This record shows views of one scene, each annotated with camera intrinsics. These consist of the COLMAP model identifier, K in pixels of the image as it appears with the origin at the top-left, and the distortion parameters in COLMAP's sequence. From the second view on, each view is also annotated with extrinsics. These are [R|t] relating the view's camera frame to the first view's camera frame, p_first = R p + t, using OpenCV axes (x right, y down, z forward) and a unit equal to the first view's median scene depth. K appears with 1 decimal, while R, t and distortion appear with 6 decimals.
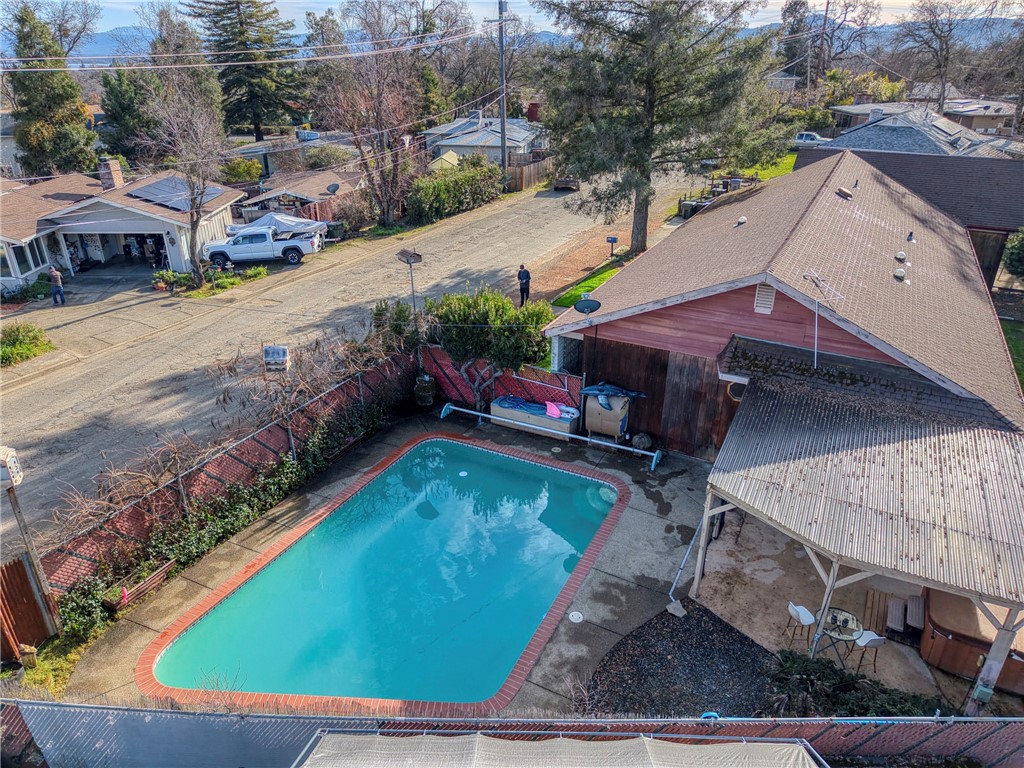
lens RADIAL K [[692.9, 0, 512.0], [0, 692.9, 384.0], [0, 0, 1]] dist [0.009795, -0.004623]
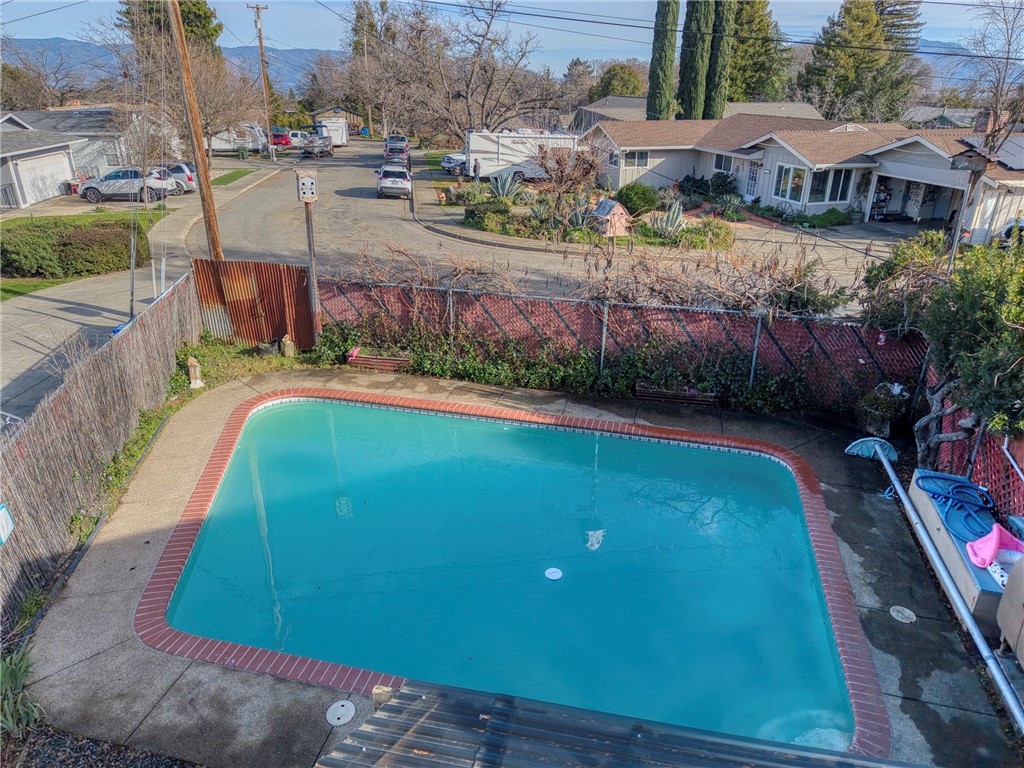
lens RADIAL K [[682.0, 0, 512.0], [0, 682.0, 384.0], [0, 0, 1]] dist [0.041744, -0.049400]
pose [[0.208248, 0.389085, -0.897355, 0.337567], [-0.424451, 0.862526, 0.275482, -0.037723], [0.881178, 0.323515, 0.344766, 0.629085]]
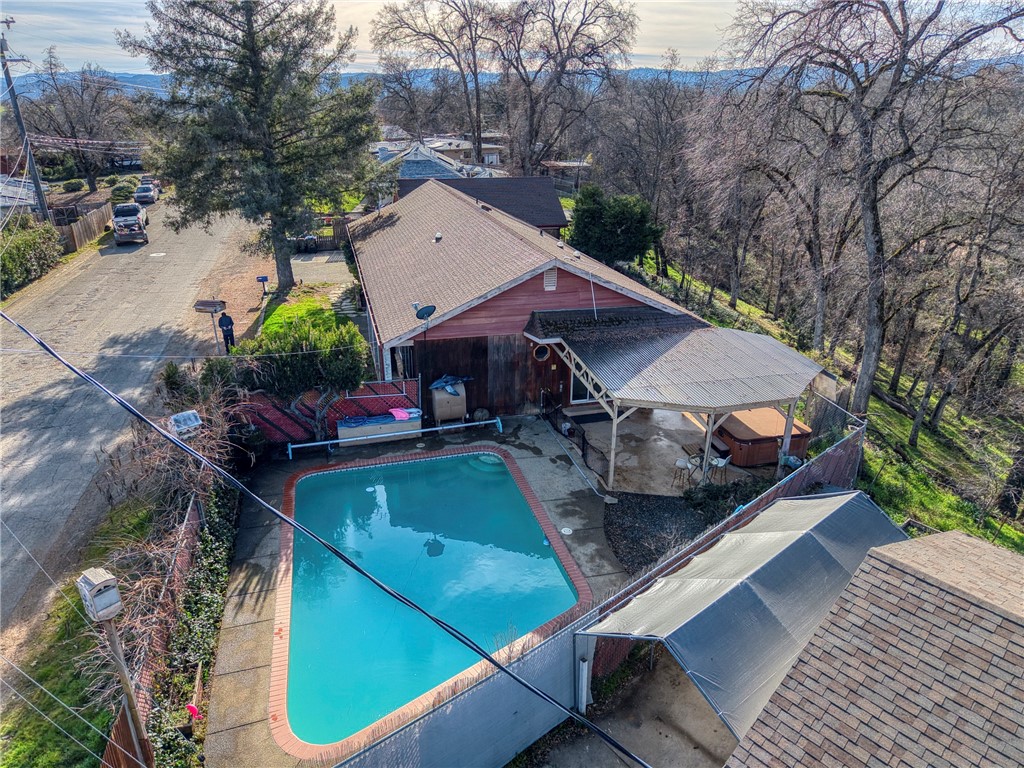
lens RADIAL K [[692.9, 0, 512.0], [0, 692.9, 384.0], [0, 0, 1]] dist [0.009795, -0.004623]
pose [[0.734972, -0.250013, 0.630325, -0.526723], [0.284630, 0.957441, 0.047876, -0.011609], [-0.615468, 0.144222, 0.774854, 0.020906]]
